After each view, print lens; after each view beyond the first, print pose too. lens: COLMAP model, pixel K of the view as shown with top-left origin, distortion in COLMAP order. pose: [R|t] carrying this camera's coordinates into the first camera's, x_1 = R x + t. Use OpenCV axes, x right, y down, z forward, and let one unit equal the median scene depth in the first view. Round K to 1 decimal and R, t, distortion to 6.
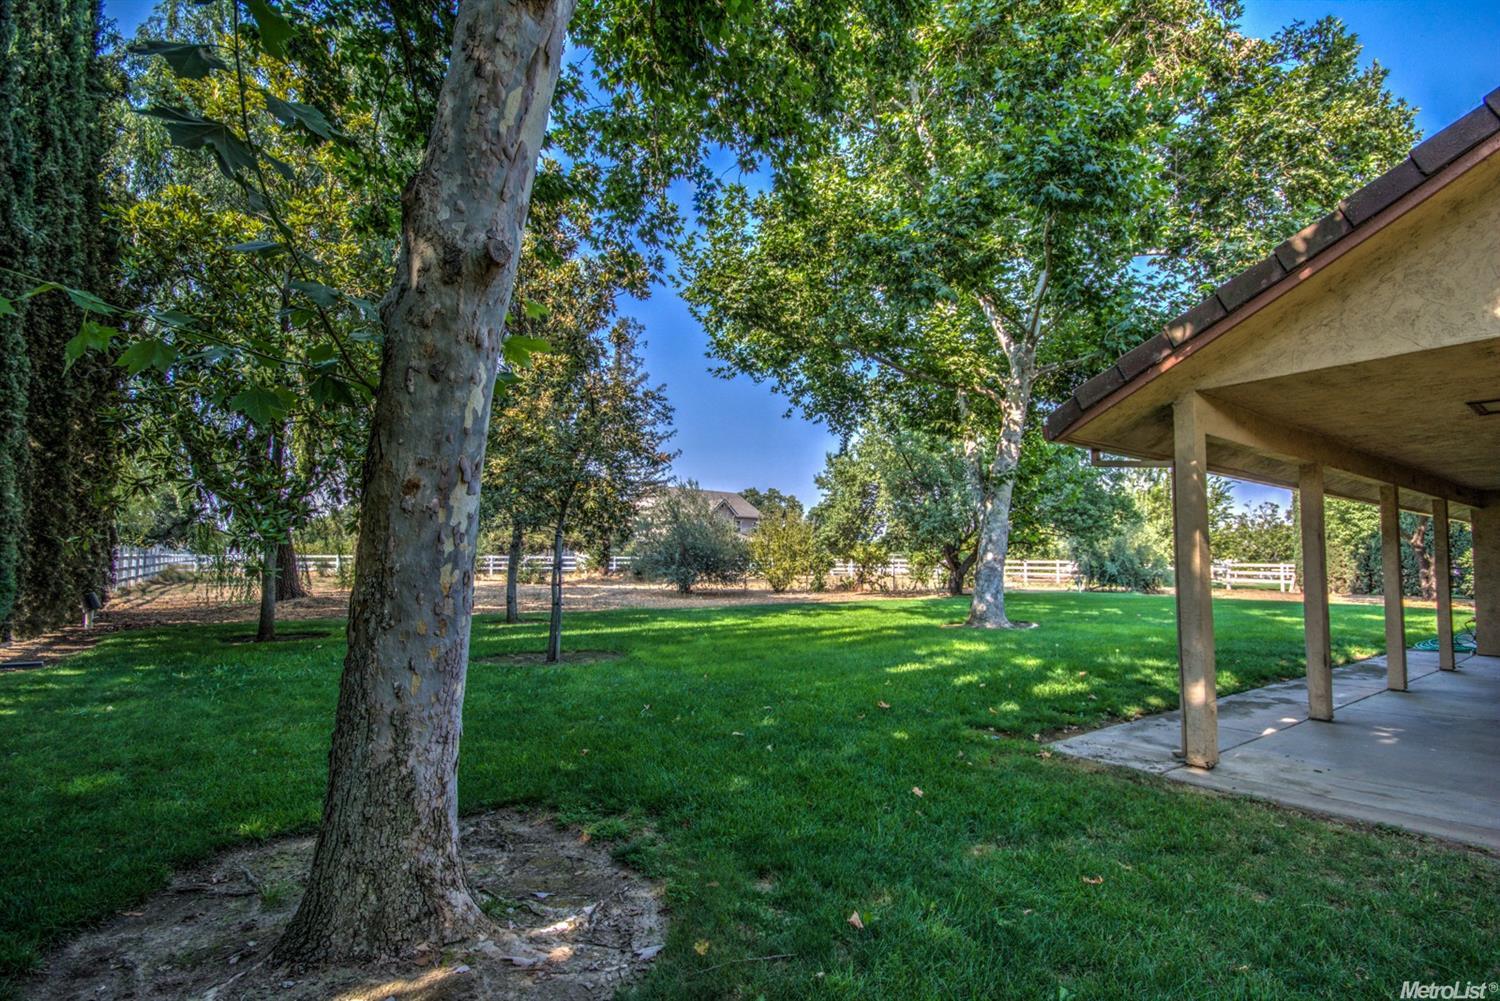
lens RADIAL K [[700.2, 0, 750.0], [0, 700.2, 500.5], [0, 0, 1]] dist [-0.001255, -0.000218]
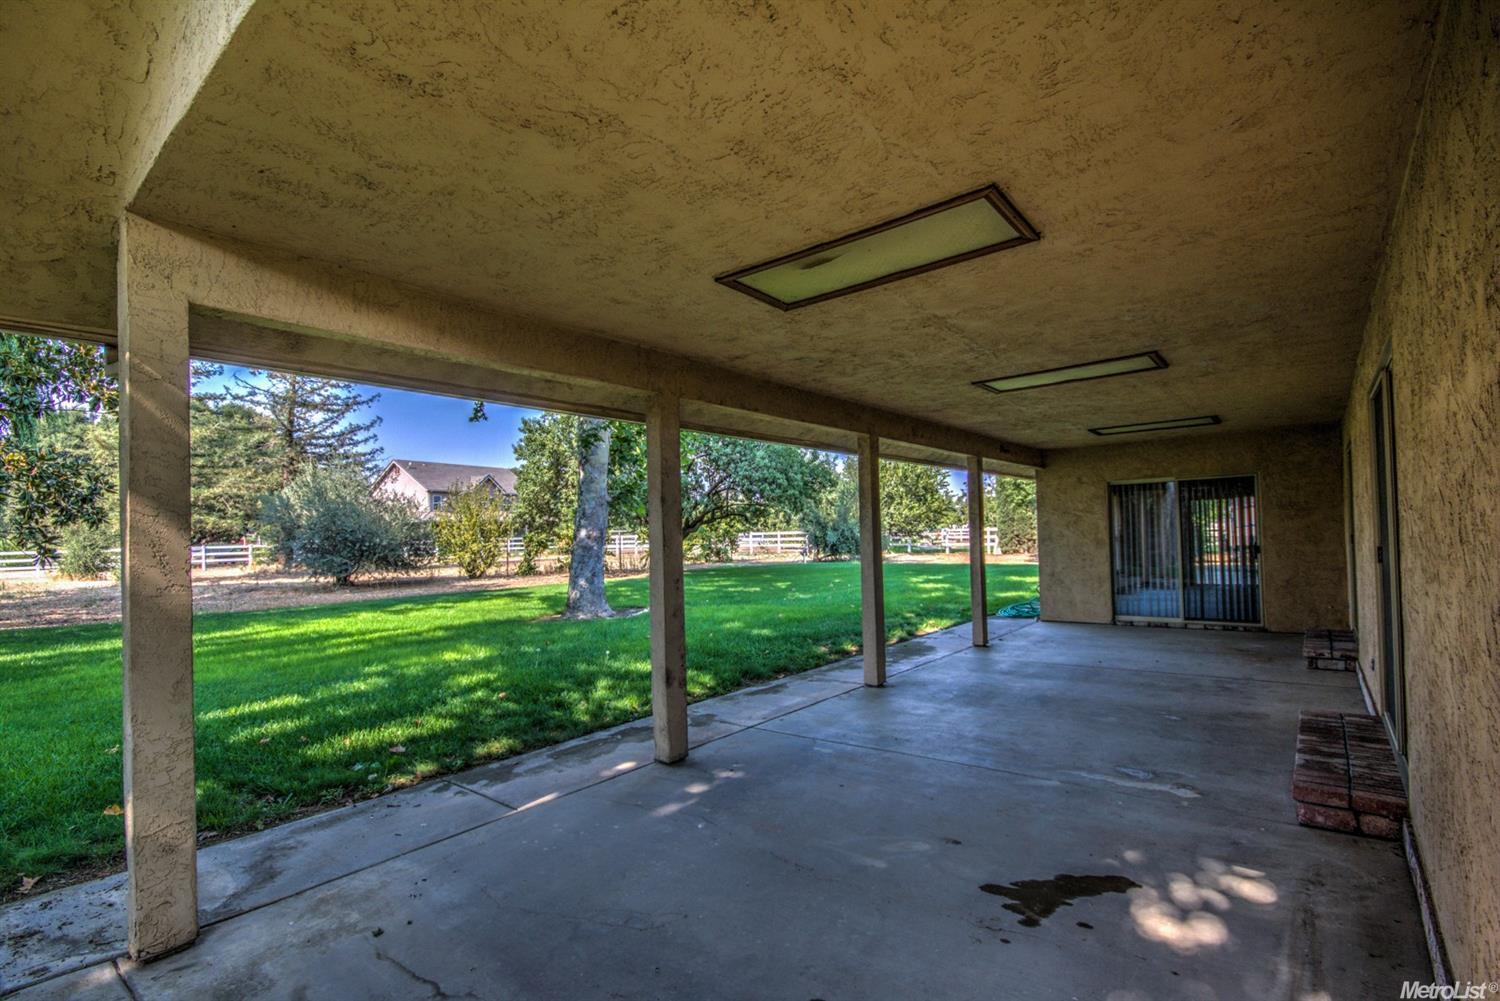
lens RADIAL K [[705.7, 0, 748.7], [0, 705.7, 532.5], [0, 0, 1]] dist [-0.002907, -0.000421]
pose [[0.960625, -0.032384, 0.275956, 0.130872], [0.010429, 0.996687, 0.080662, 0.005790], [-0.277654, -0.074608, 0.957780, 0.059212]]
